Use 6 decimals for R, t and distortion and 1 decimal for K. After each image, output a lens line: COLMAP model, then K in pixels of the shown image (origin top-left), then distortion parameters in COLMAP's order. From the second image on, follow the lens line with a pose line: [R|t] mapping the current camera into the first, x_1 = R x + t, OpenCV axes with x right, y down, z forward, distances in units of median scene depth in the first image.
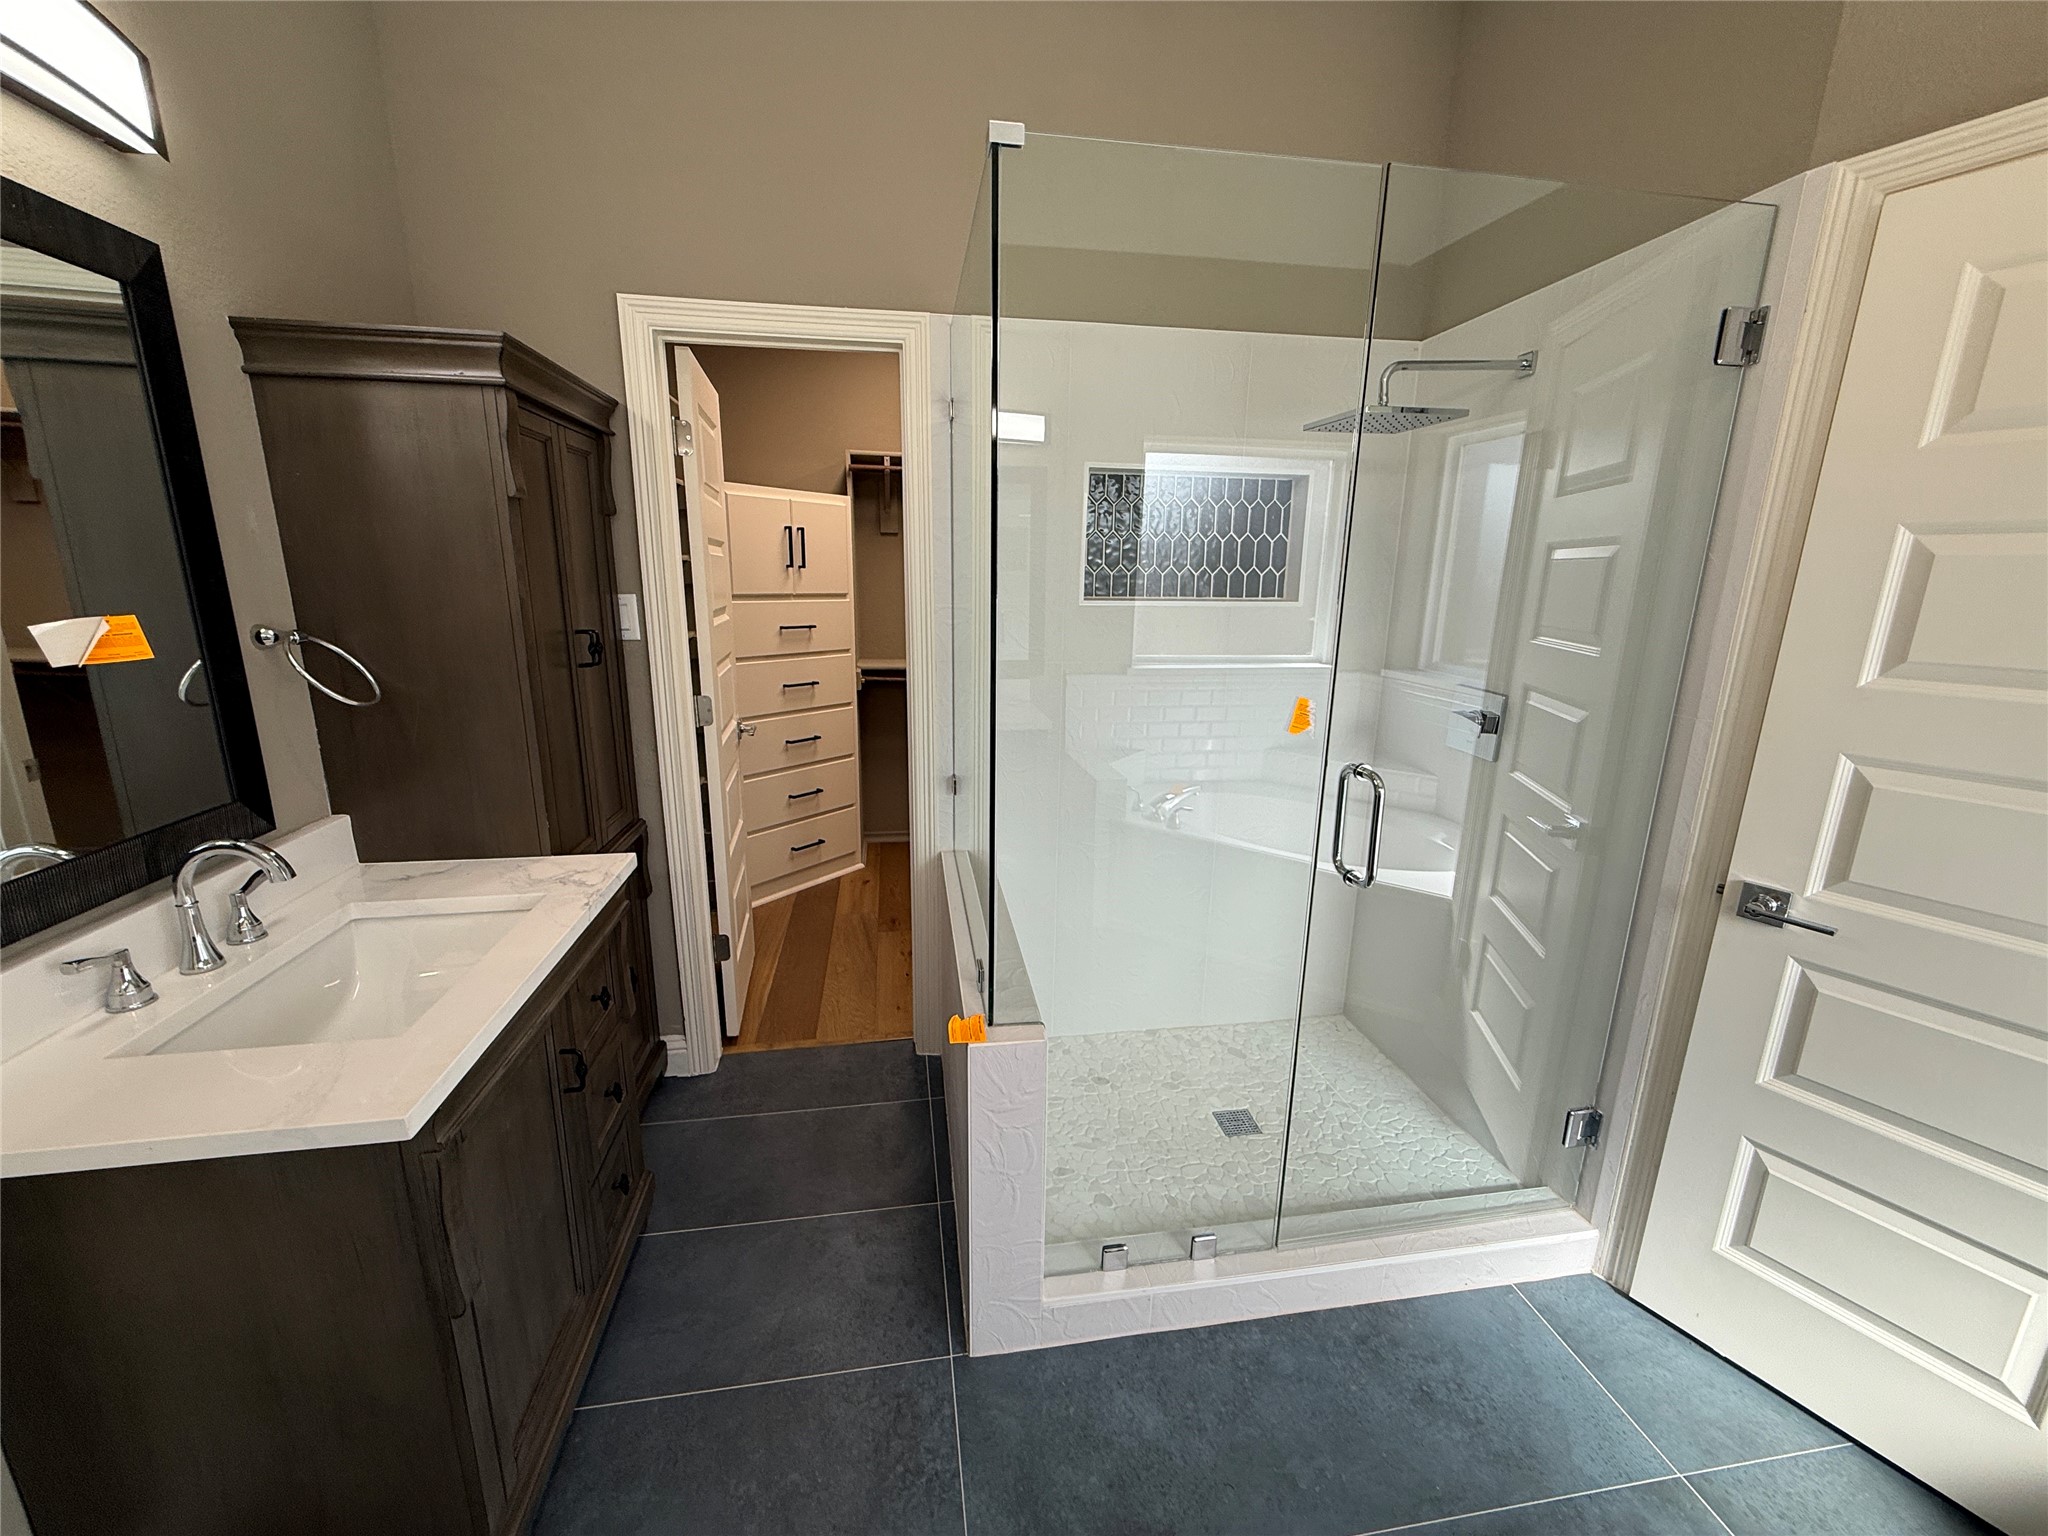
lens RADIAL K [[812.2, 0, 1024.5], [0, 812.2, 766.3], [0, 0, 1]] dist [0.001370, -0.000800]
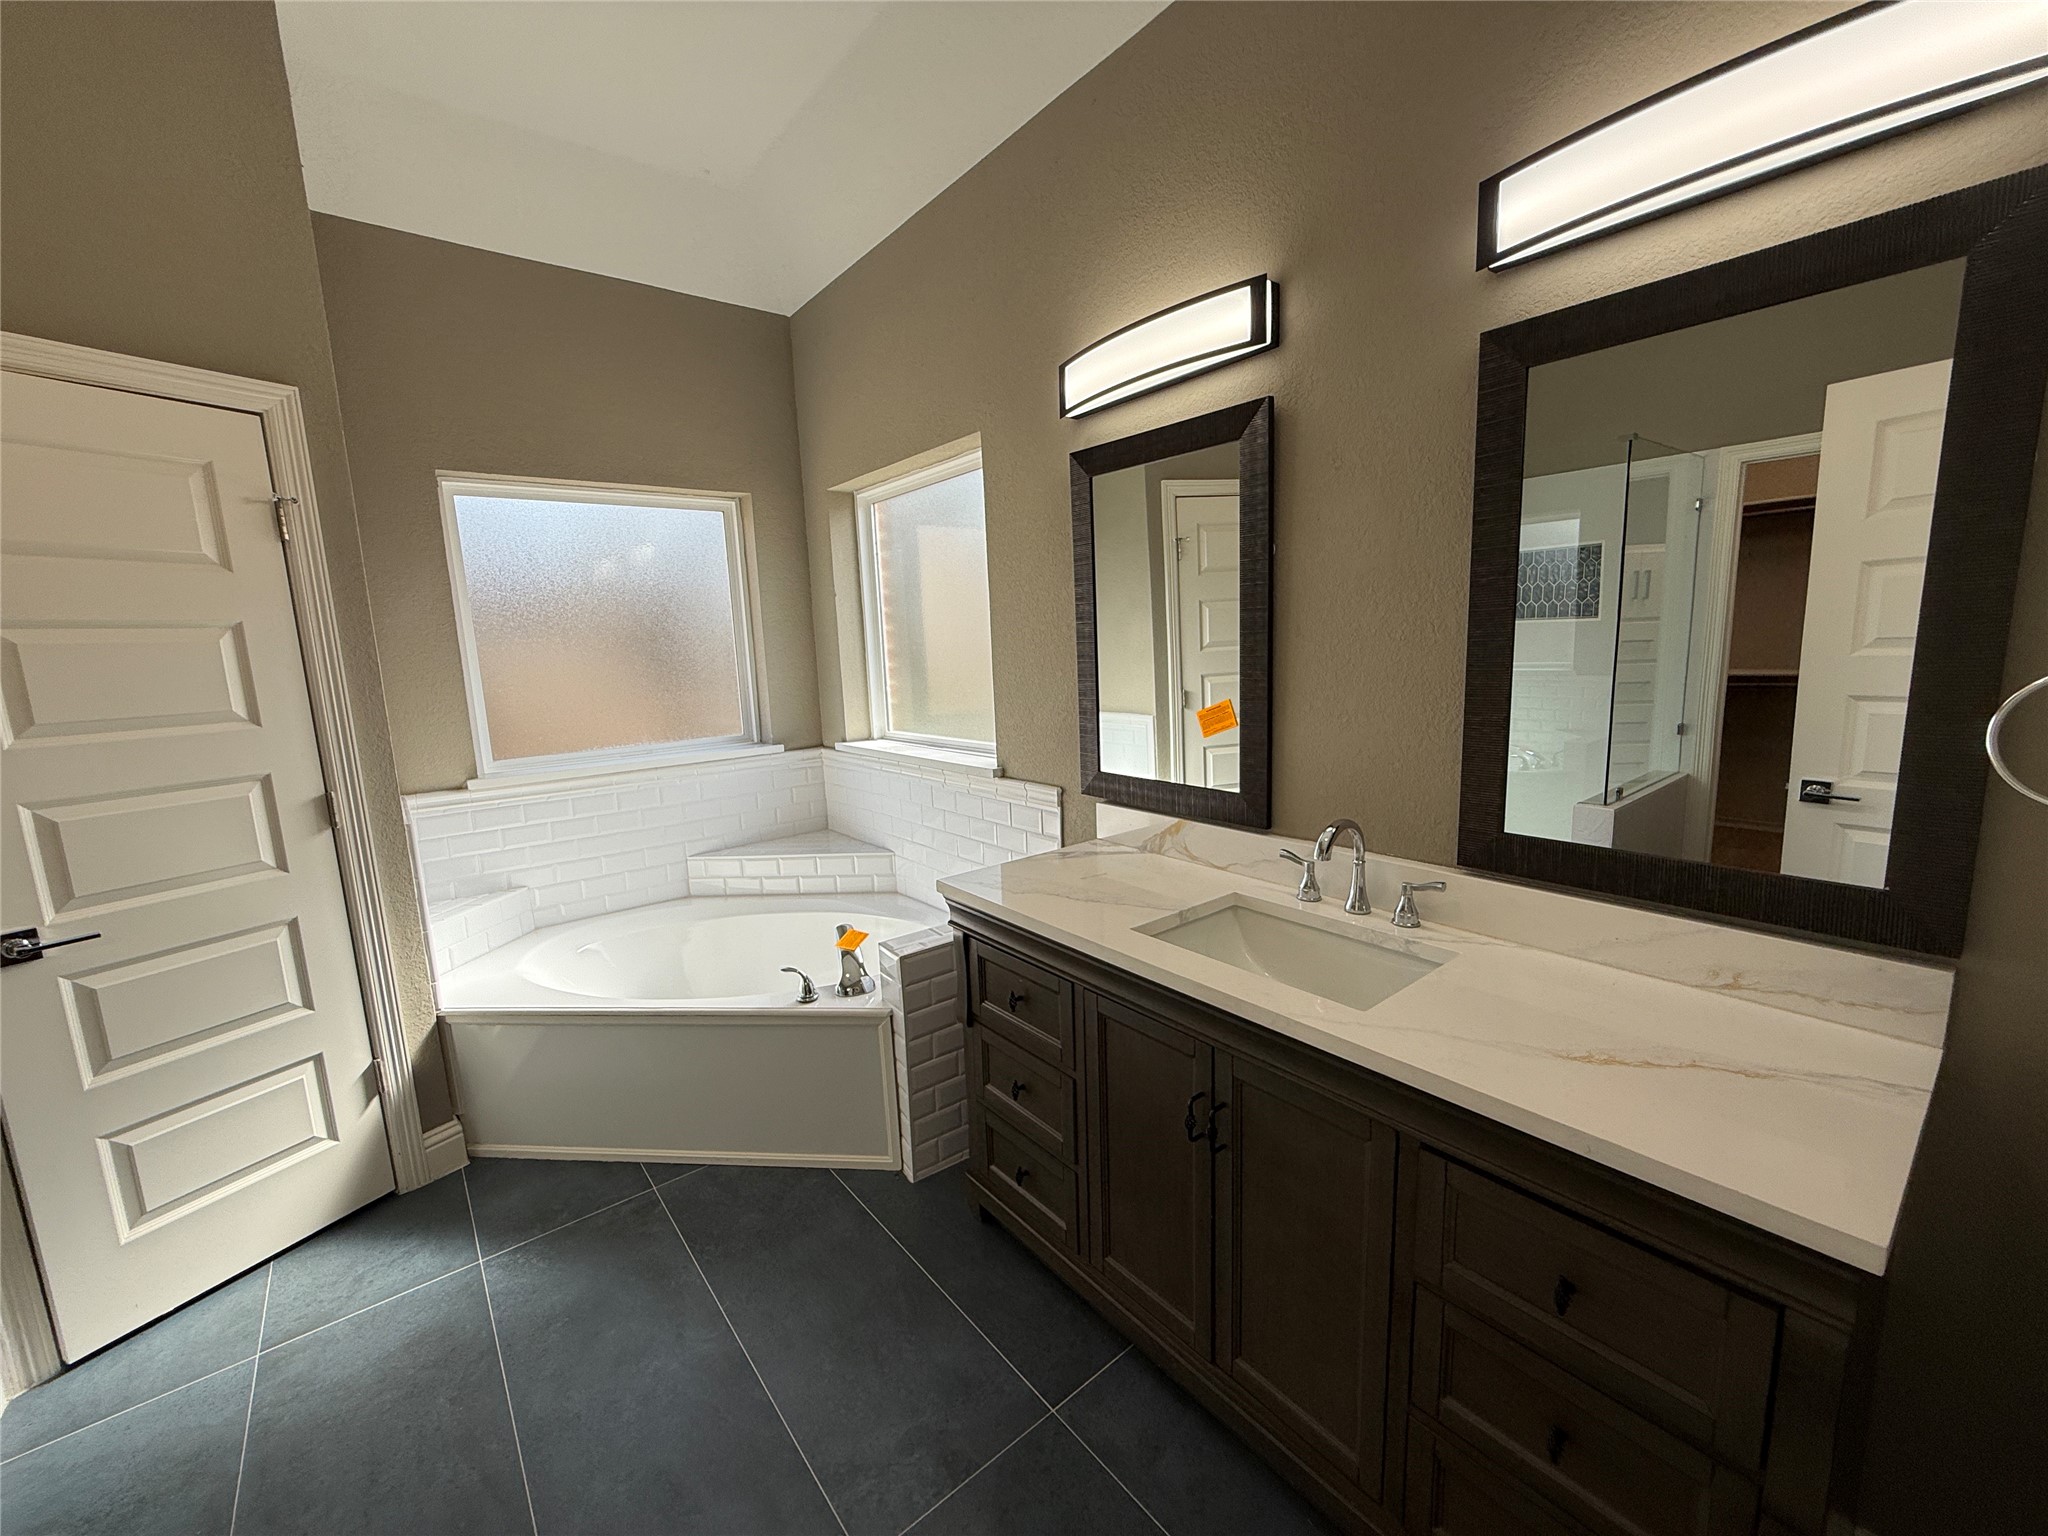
lens RADIAL K [[812.2, 0, 1023.6], [0, 812.2, 765.7], [0, 0, 1]] dist [0.001370, -0.000800]
pose [[-0.496493, -0.126621, 0.858756, -0.728880], [0.233830, 0.933225, 0.272791, -0.046818], [-0.835954, 0.336241, -0.433732, 0.236723]]
